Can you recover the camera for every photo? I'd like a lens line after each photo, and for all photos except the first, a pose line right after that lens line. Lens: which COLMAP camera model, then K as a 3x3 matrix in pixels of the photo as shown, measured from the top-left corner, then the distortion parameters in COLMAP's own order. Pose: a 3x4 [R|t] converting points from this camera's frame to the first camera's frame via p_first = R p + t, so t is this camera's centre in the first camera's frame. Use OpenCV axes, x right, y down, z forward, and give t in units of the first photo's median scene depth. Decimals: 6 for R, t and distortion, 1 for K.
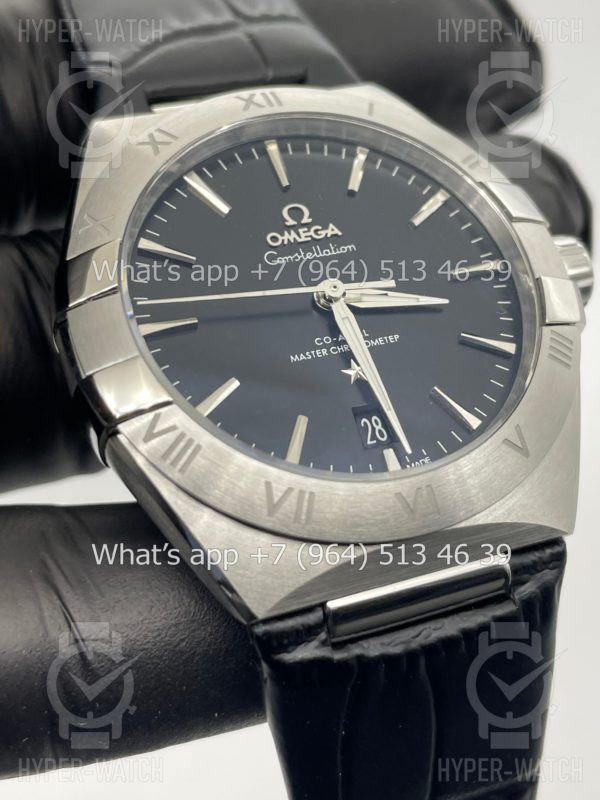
lens RADIAL K [[1150.1, 0, 297.0], [0, 1150.1, 454.2], [0, 0, 1]] dist [0.061751, 0.029844]
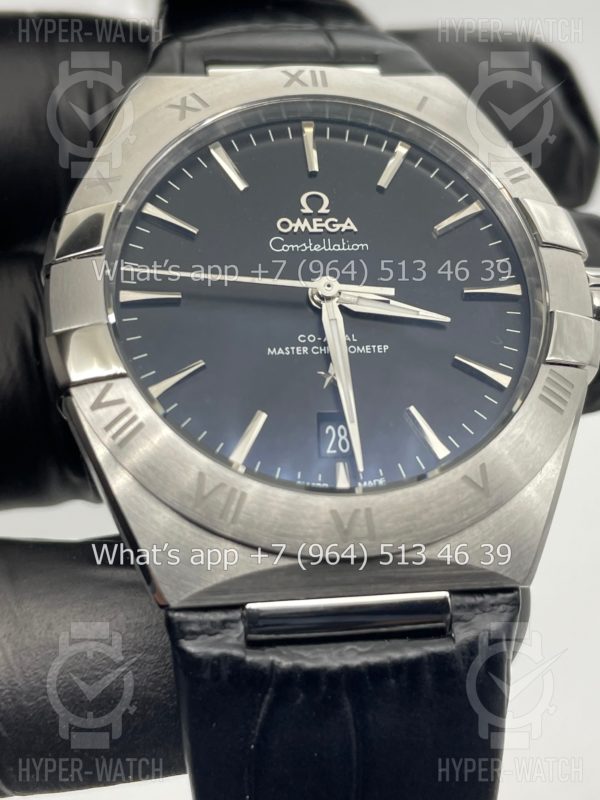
lens RADIAL K [[1150.1, 0, 297.0], [0, 1150.1, 454.2], [0, 0, 1]] dist [0.061751, 0.029844]
pose [[0.968509, 0.192961, -0.157342, 0.180388], [-0.185278, 0.980712, 0.062255, -0.060010], [0.166320, -0.031143, 0.985580, 0.040505]]
